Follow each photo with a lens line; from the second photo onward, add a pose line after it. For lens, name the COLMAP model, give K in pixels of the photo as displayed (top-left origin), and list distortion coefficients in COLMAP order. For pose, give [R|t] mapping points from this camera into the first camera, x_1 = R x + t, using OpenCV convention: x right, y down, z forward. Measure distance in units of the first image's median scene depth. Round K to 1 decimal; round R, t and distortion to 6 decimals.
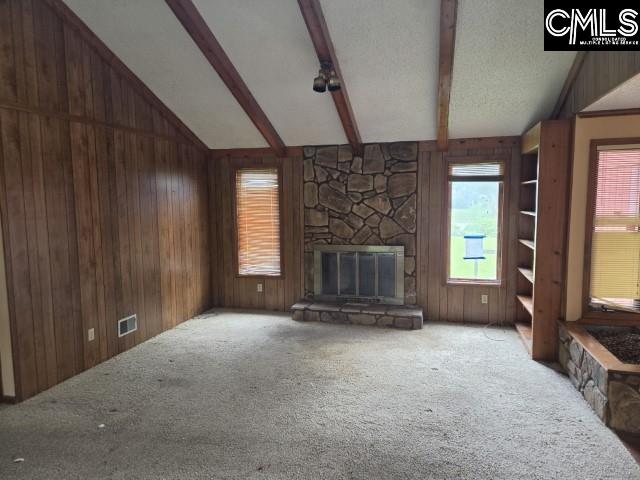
lens RADIAL K [[441.4, 0, 323.2], [0, 441.4, 241.9], [0, 0, 1]] dist [0.036386, -0.023474]
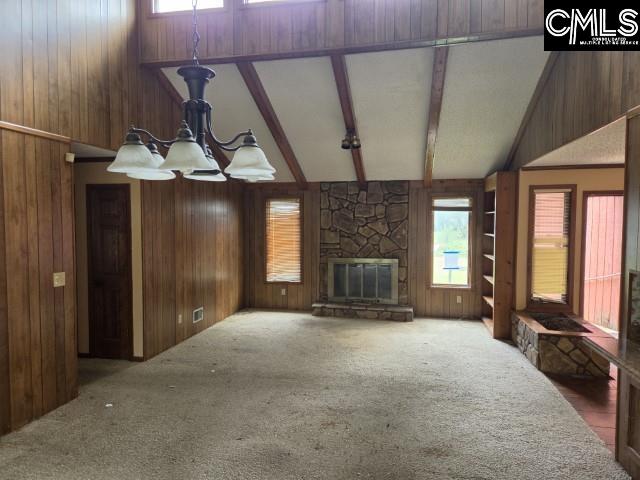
lens RADIAL K [[441.4, 0, 315.3], [0, 441.4, 240.4], [0, 0, 1]] dist [0.036386, -0.023474]
pose [[0.998977, 0.009402, 0.044236, -0.132809], [-0.007093, 0.998618, -0.052081, 0.026624], [-0.044664, 0.051714, 0.997663, -0.329672]]
